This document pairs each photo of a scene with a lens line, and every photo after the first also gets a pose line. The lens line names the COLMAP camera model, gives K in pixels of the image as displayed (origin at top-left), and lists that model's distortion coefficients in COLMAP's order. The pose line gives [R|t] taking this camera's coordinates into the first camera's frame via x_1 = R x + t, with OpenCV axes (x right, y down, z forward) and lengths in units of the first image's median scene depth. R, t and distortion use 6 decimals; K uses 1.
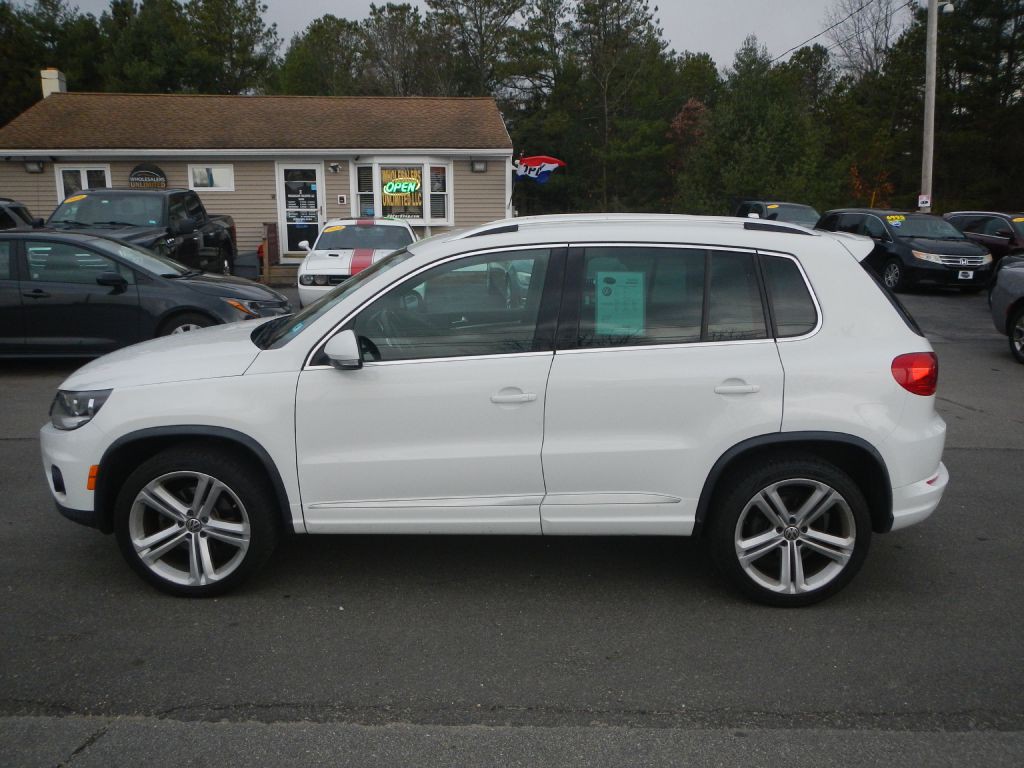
lens RADIAL K [[840.9, 0, 514.0], [0, 840.9, 388.0], [0, 0, 1]] dist [-0.004466, -0.001779]
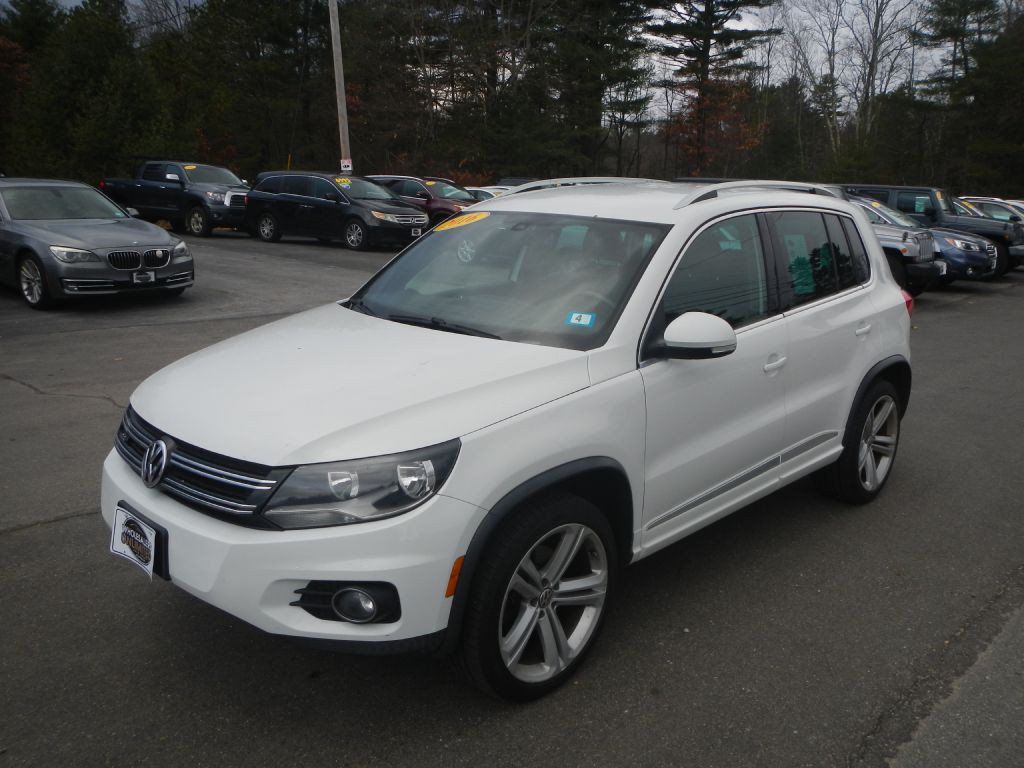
lens RADIAL K [[840.9, 0, 514.0], [0, 840.9, 388.0], [0, 0, 1]] dist [-0.004466, -0.001779]
pose [[0.697840, -0.162719, 0.697526, -0.194283], [0.132393, 0.986376, 0.097649, -0.020733], [-0.703912, 0.024204, 0.709875, 0.107453]]
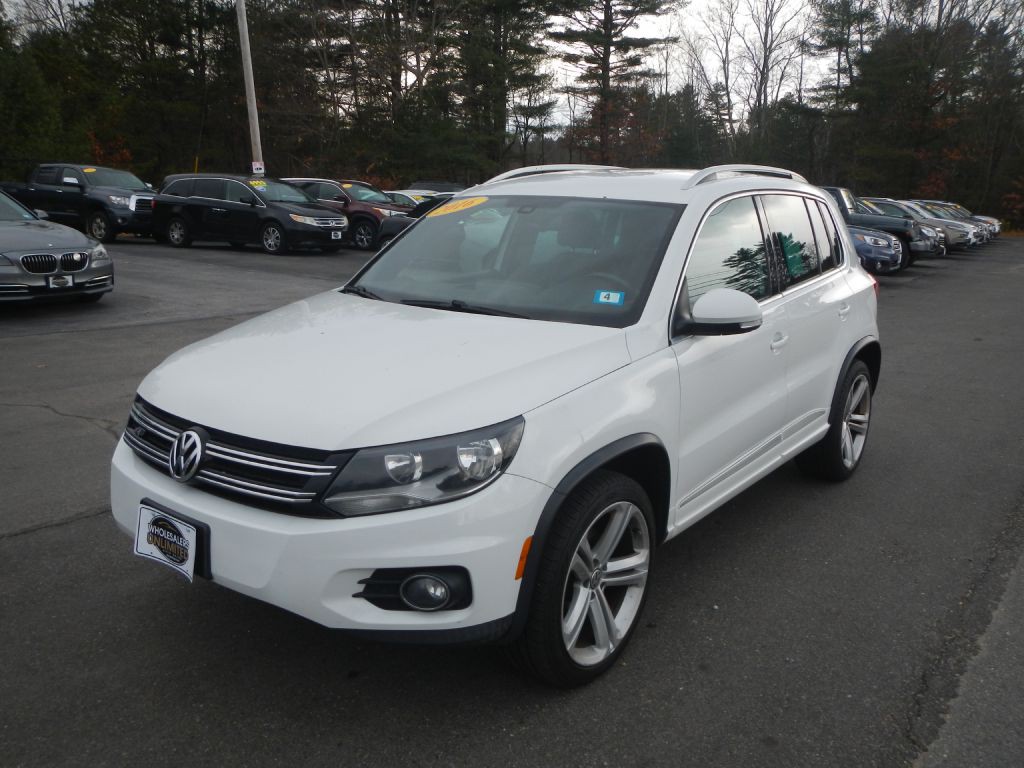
lens RADIAL K [[840.9, 0, 514.0], [0, 840.9, 388.0], [0, 0, 1]] dist [-0.004466, -0.001779]
pose [[0.612153, -0.177614, 0.770534, -0.209482], [0.150965, 0.982774, 0.106602, -0.019030], [-0.776195, 0.051067, 0.628421, 0.129308]]
